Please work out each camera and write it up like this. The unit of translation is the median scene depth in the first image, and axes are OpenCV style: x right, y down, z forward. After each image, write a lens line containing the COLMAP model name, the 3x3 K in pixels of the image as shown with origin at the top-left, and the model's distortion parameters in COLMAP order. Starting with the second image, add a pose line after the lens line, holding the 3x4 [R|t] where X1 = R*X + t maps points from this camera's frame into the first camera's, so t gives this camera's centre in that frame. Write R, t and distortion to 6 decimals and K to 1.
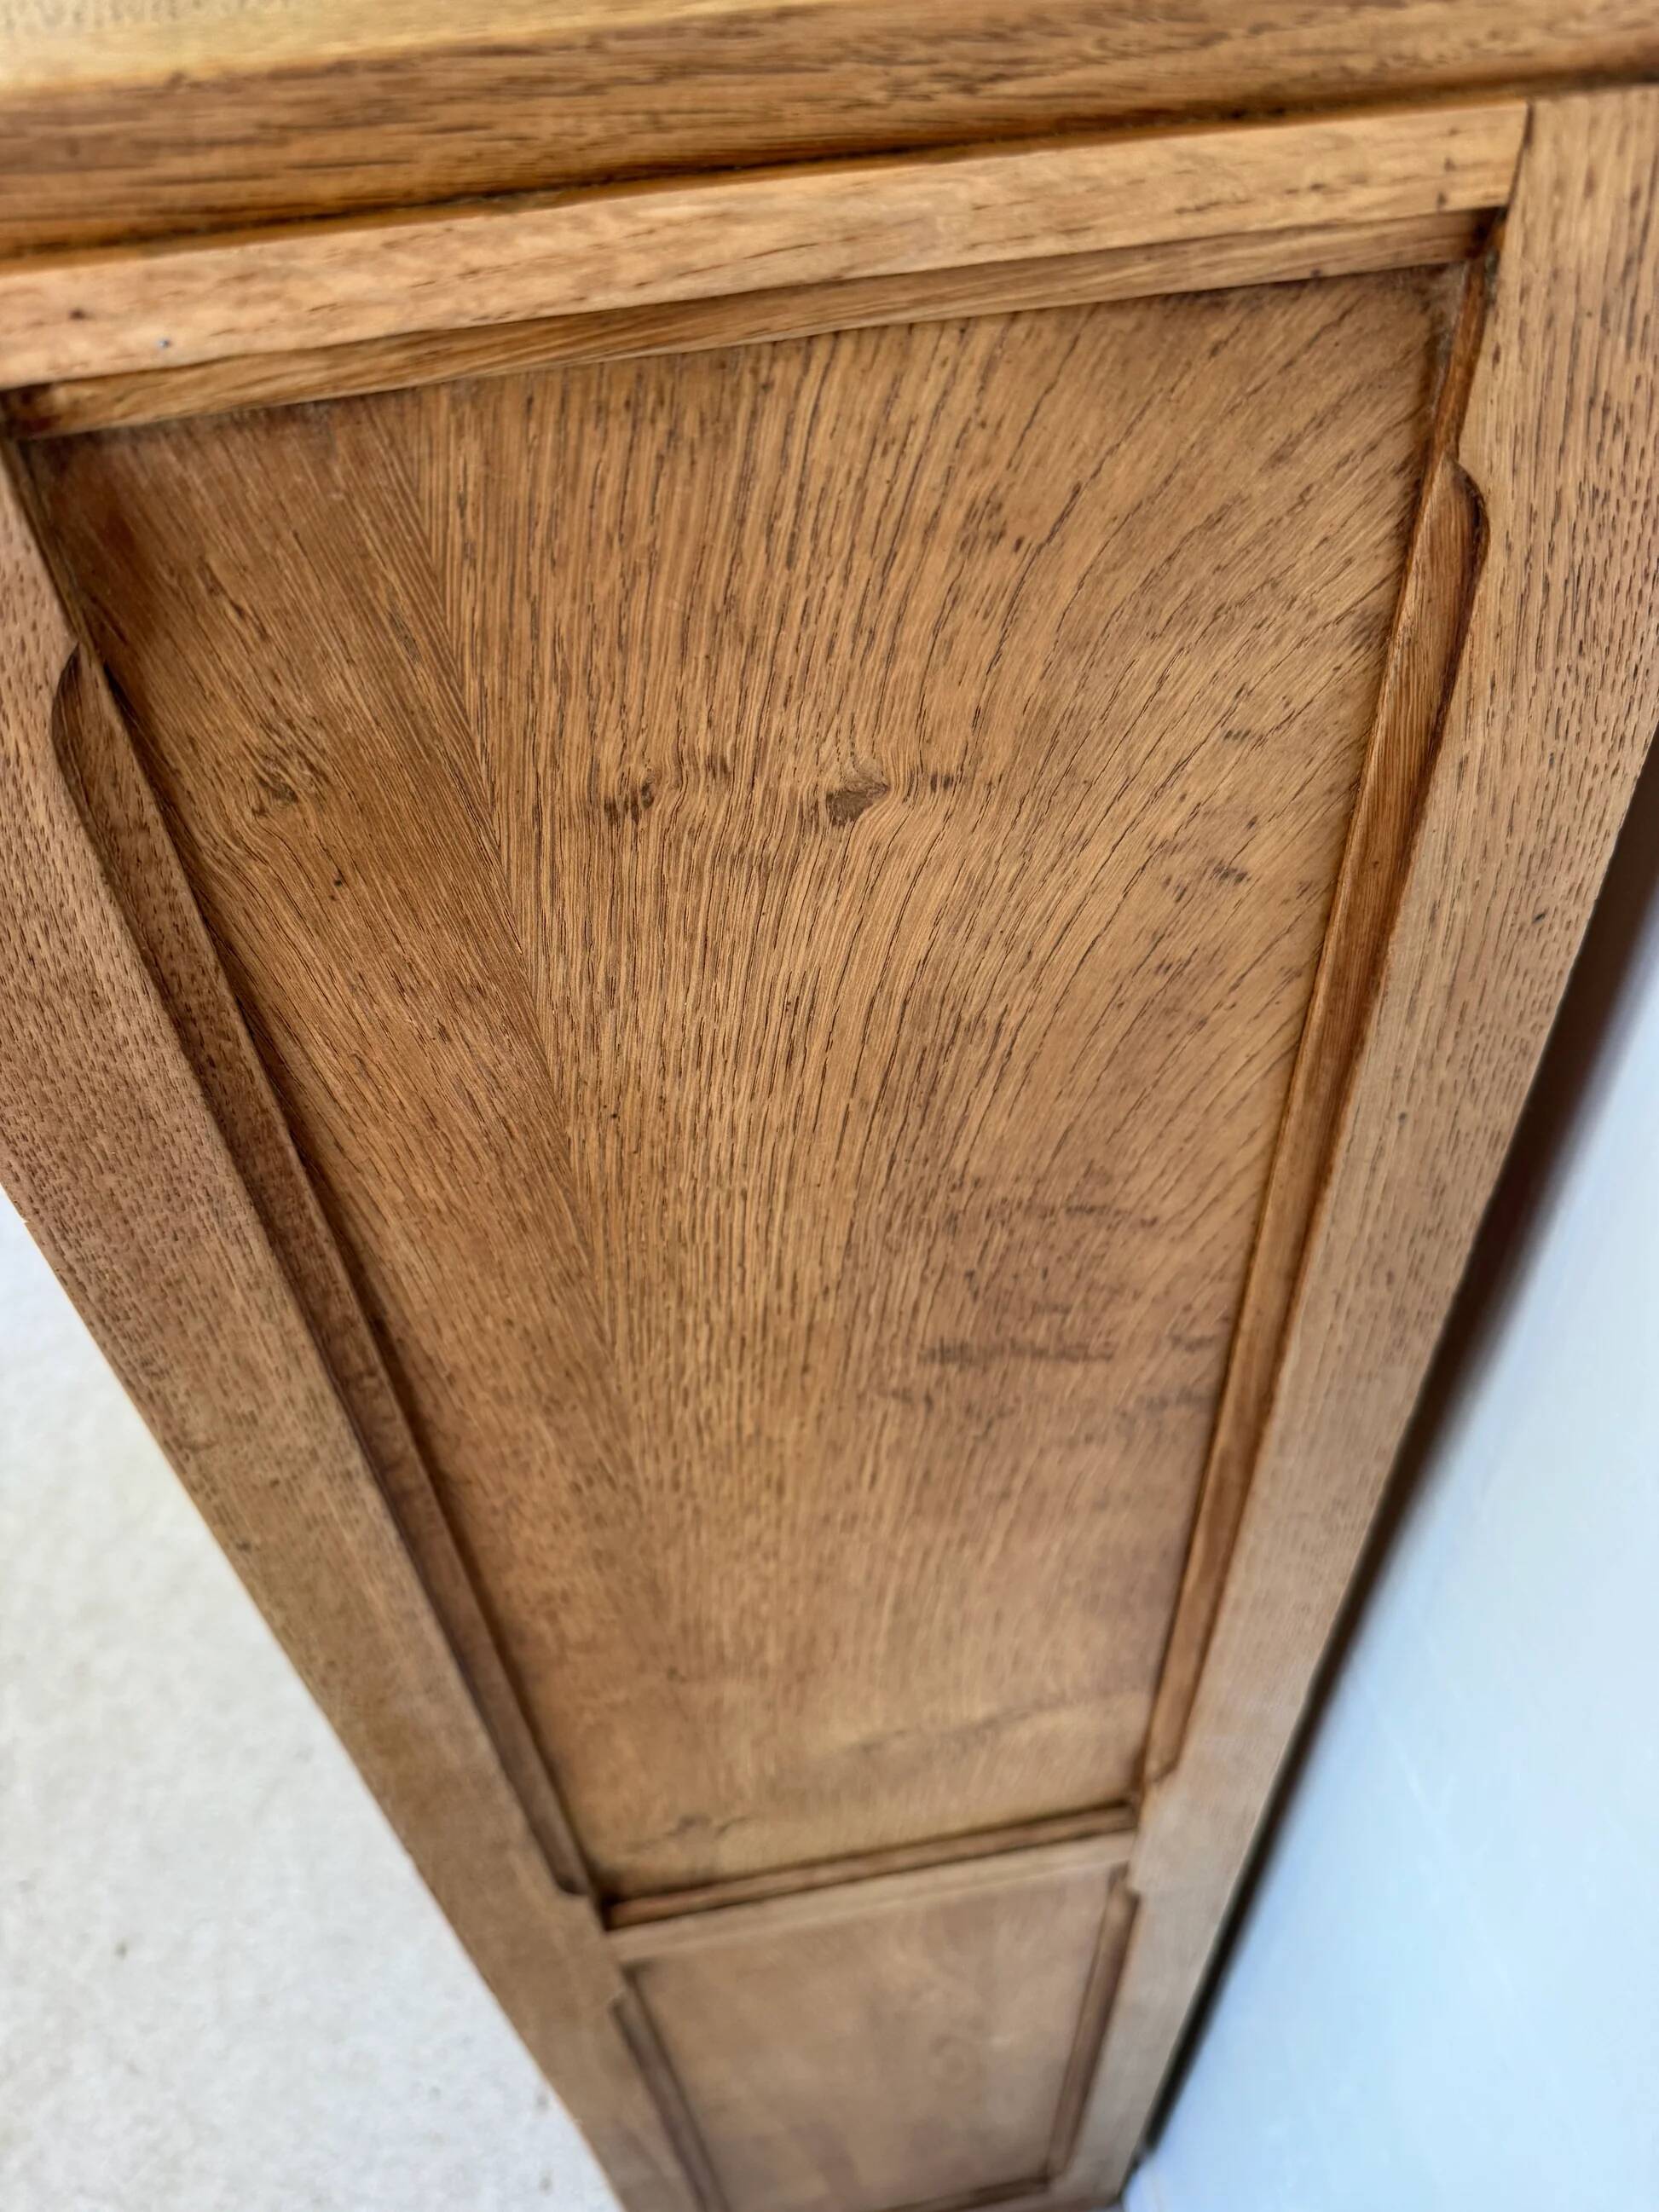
lens RADIAL K [[1637.2, 0, 796.8], [0, 1637.2, 1078.9], [0, 0, 1]] dist [-0.007786, -0.018034]
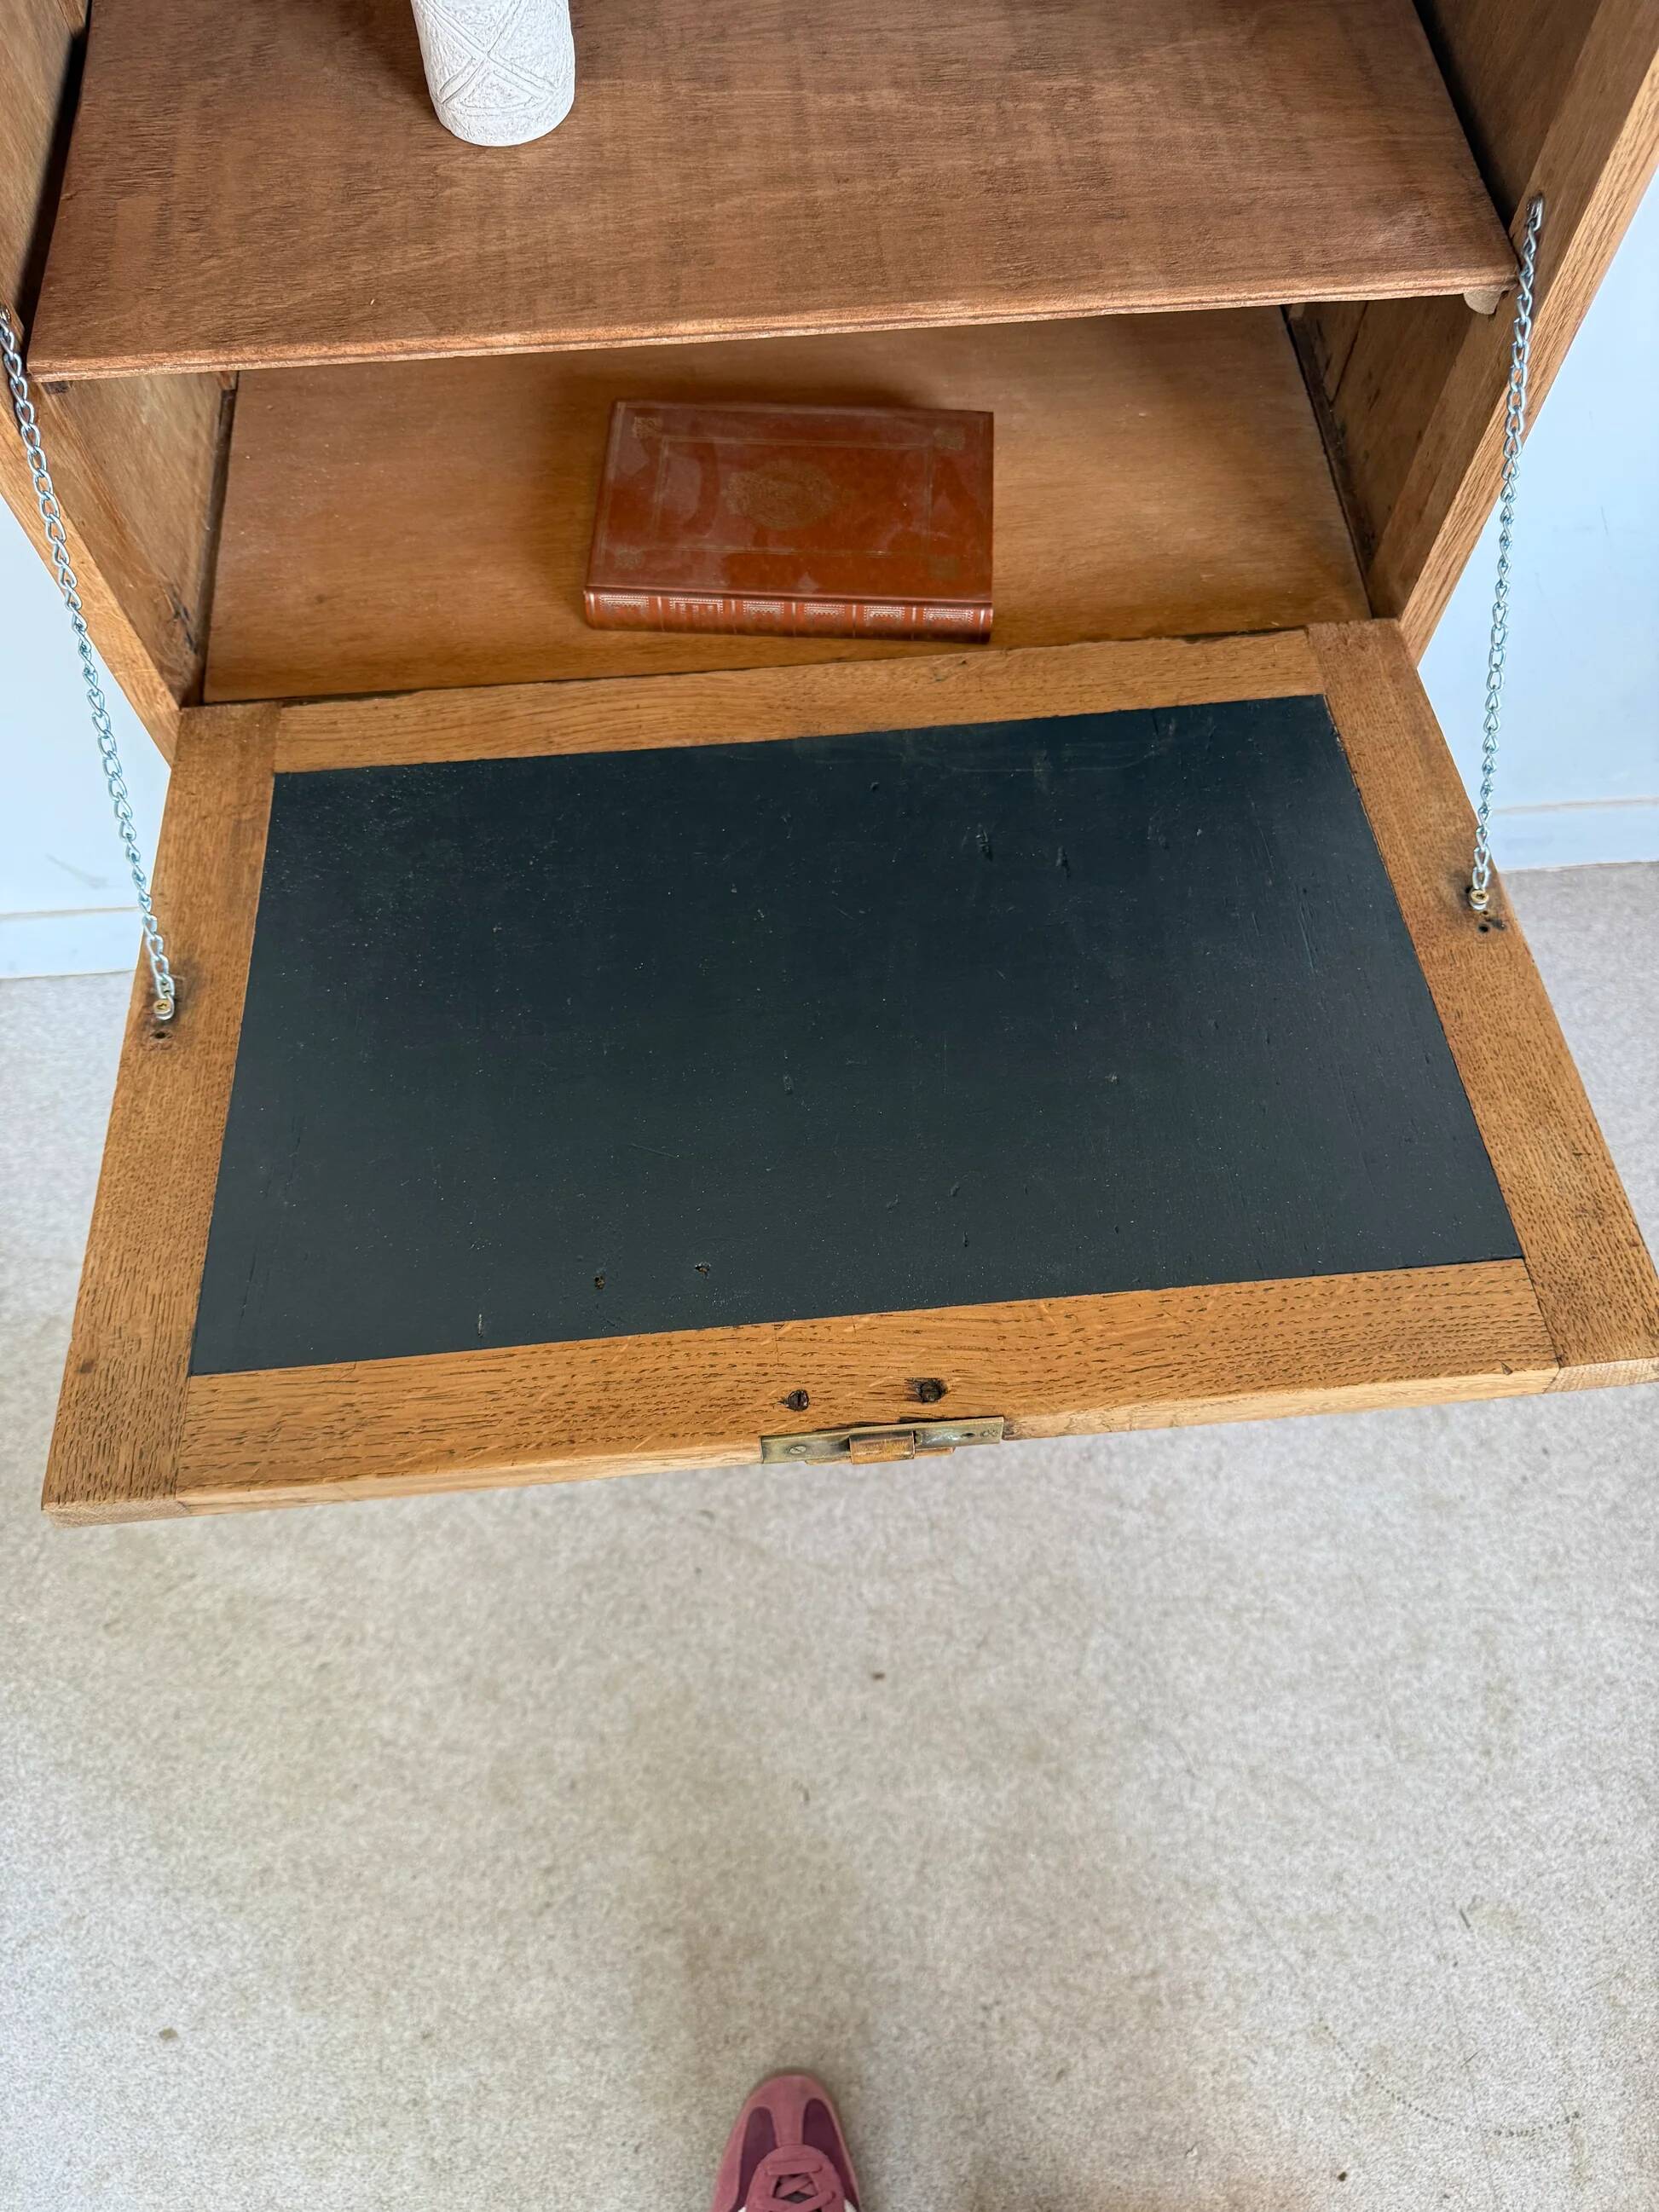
lens RADIAL K [[1601.3, 0, 822.3], [0, 1601.3, 1126.5], [0, 0, 1]] dist [0.007924, -0.024654]
pose [[0.081865, -0.881967, 0.464148, -2.460719], [0.694814, 0.384384, 0.607851, -1.035598], [-0.714515, 0.272735, 0.644270, 1.134919]]
